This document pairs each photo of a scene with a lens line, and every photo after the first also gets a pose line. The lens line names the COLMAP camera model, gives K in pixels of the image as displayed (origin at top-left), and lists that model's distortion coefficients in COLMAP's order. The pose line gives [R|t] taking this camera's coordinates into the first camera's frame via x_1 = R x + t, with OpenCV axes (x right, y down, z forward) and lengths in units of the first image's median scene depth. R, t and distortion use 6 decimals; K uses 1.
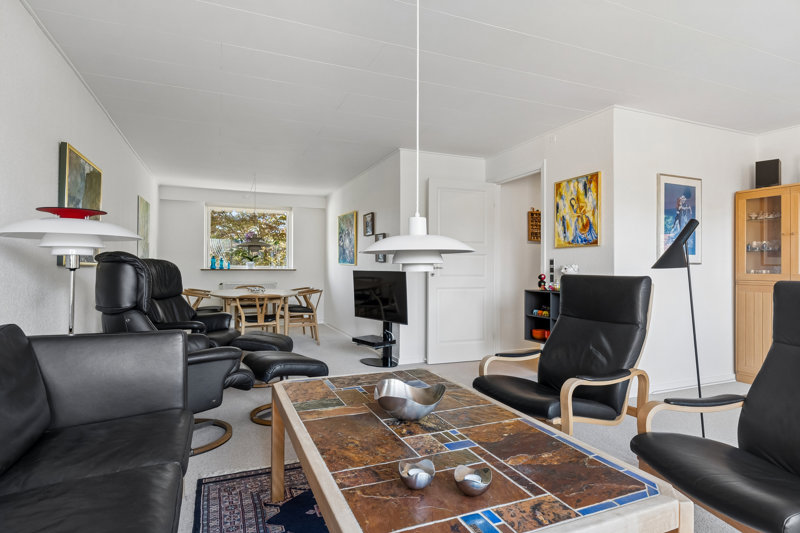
lens RADIAL K [[433.6, 0, 400.0], [0, 433.6, 266.5], [0, 0, 1]] dist [0.000789, 0.000520]
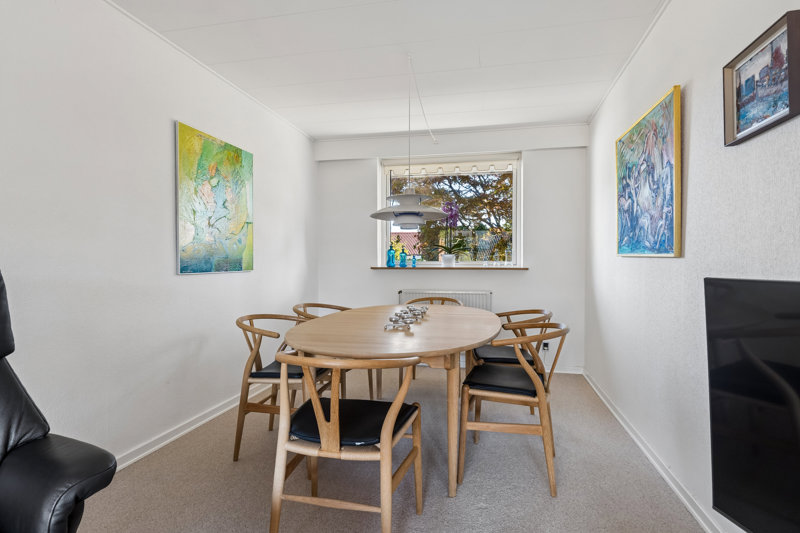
lens RADIAL K [[426.4, 0, 400.0], [0, 426.4, 266.5], [0, 0, 1]] dist [-0.001507, -0.000457]
pose [[0.822421, 0.002417, -0.568875, -0.079343], [0.000738, 0.999986, 0.005315, 0.001938], [0.568879, -0.004790, 0.822407, 0.533934]]
